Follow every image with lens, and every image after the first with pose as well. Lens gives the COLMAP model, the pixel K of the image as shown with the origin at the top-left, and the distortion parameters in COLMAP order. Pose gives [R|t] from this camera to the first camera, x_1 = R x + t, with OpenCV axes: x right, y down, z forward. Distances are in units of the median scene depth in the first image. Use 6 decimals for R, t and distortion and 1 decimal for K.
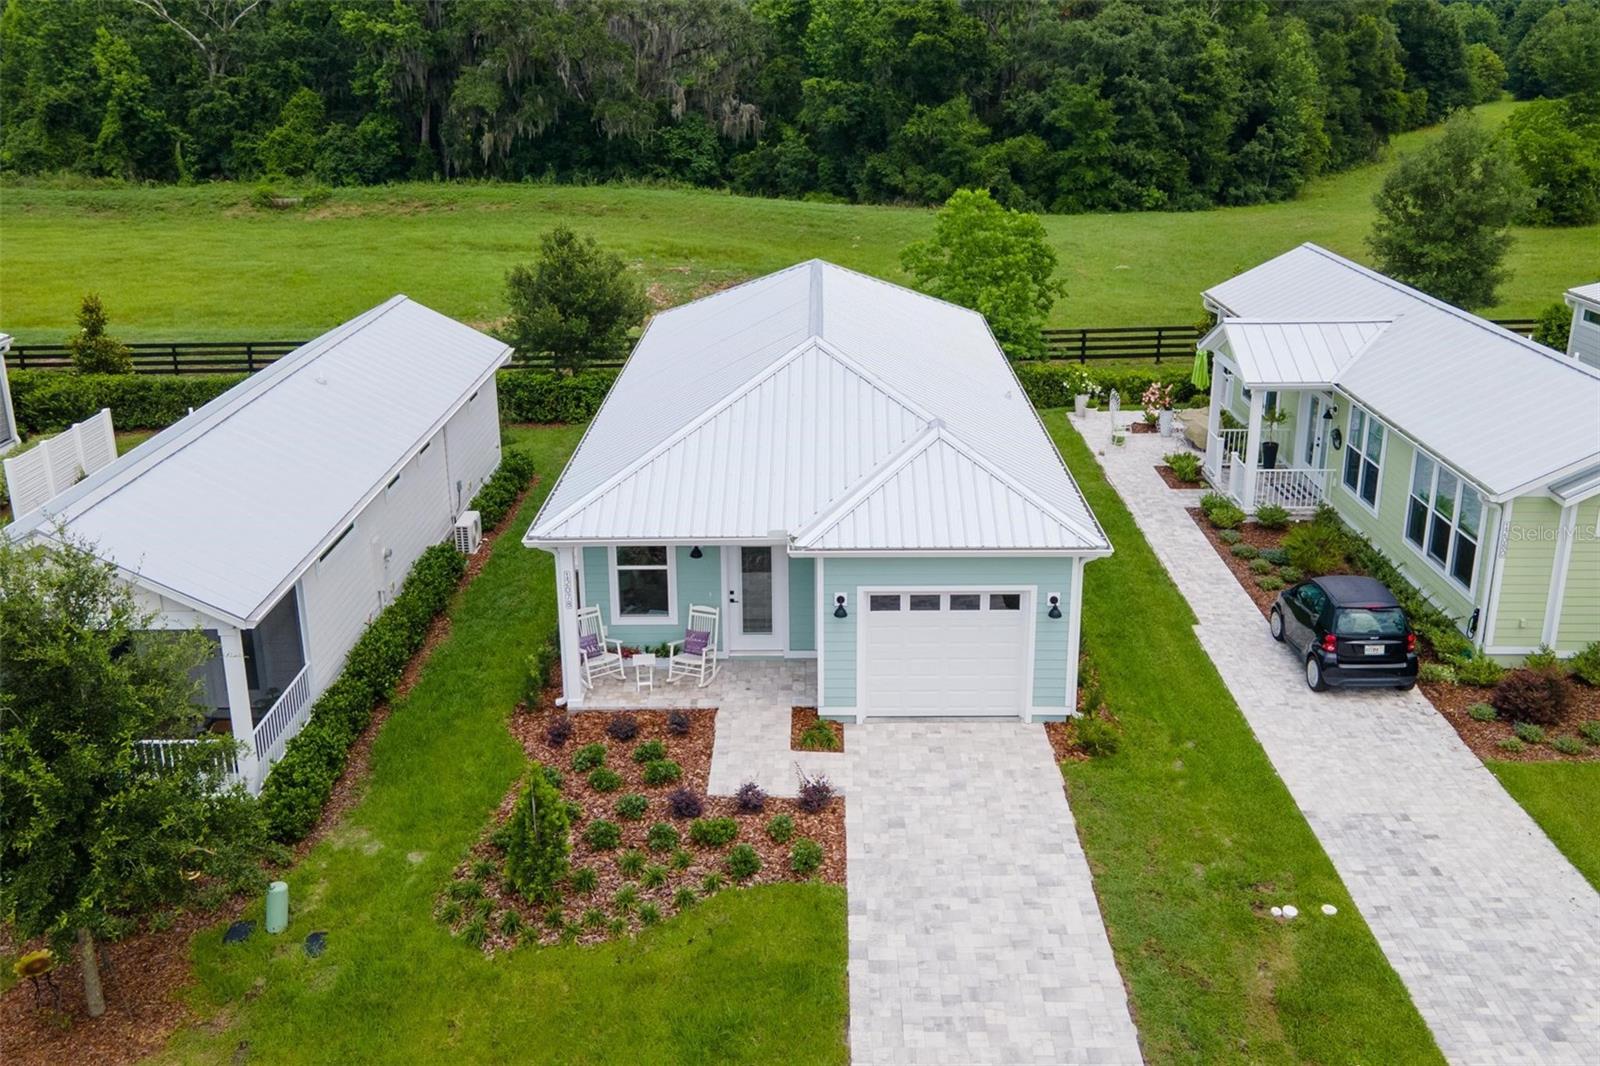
lens RADIAL K [[1277.0, 0, 764.5], [0, 1277.0, 550.6], [0, 0, 1]] dist [0.013251, 0.011583]
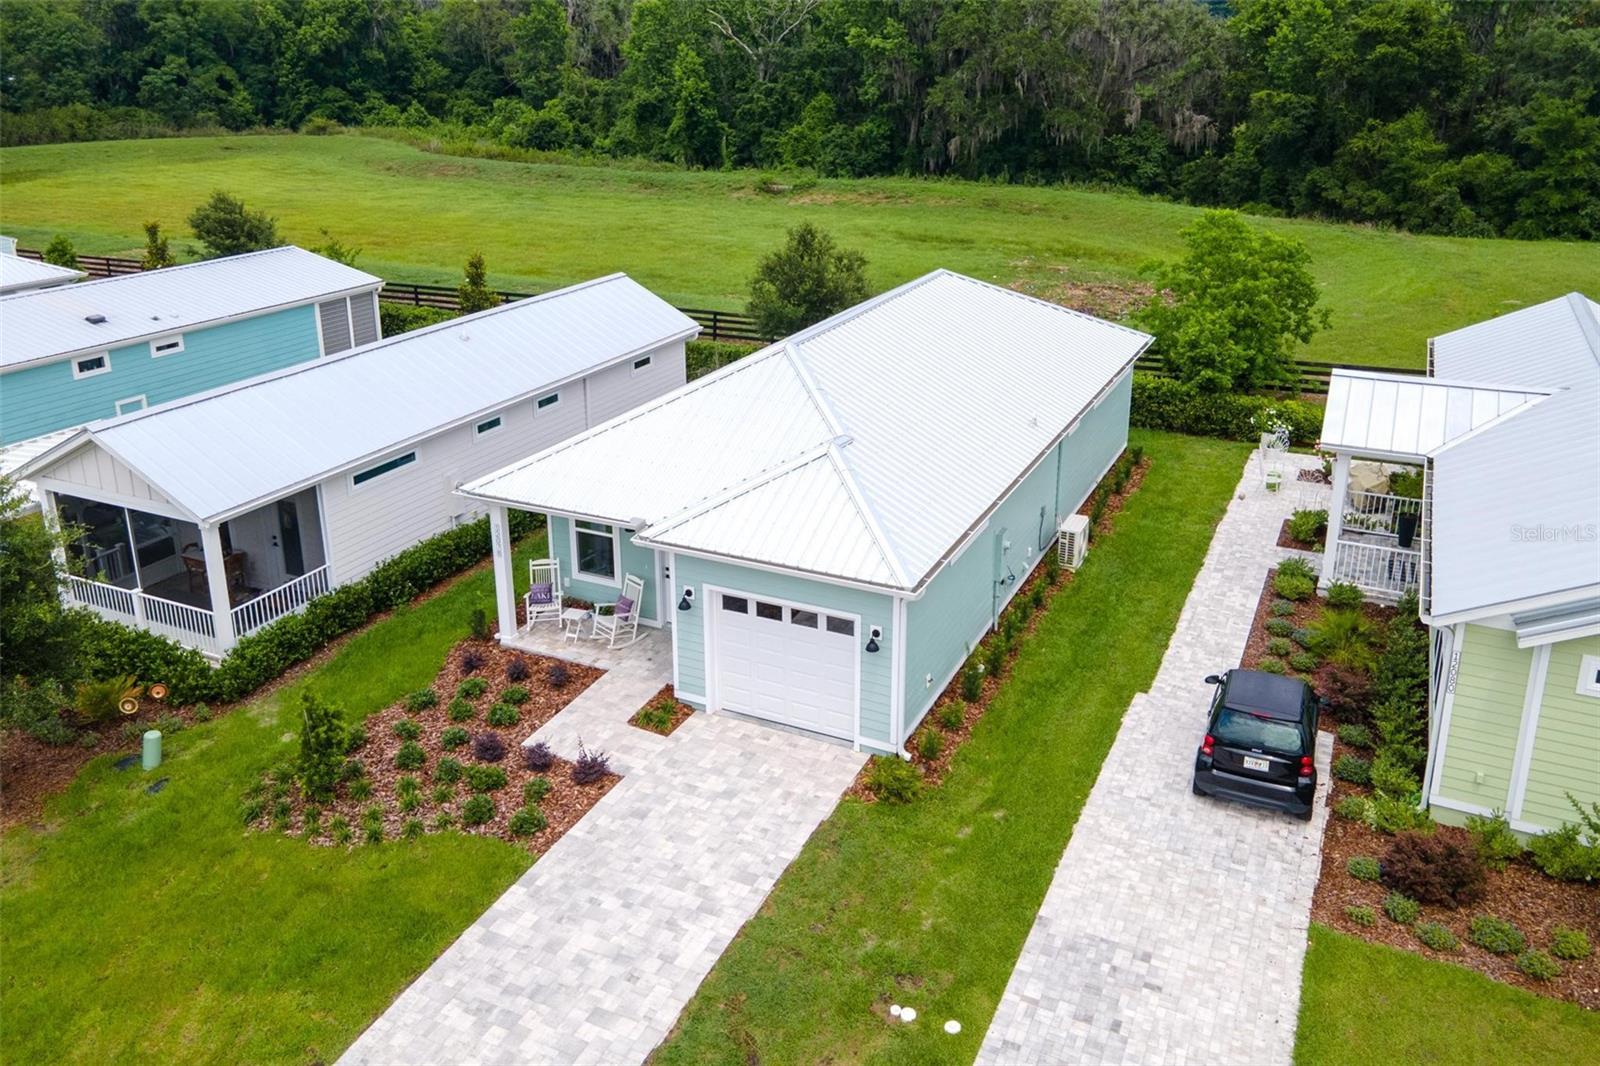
lens RADIAL K [[1136.0, 0, 787.7], [0, 1136.0, 502.8], [0, 0, 1]] dist [0.012201, 0.028366]
pose [[0.911728, 0.155331, -0.380295, 0.440565], [-0.156184, 0.987307, 0.028826, -0.068869], [0.379946, 0.033115, 0.924416, 0.149492]]
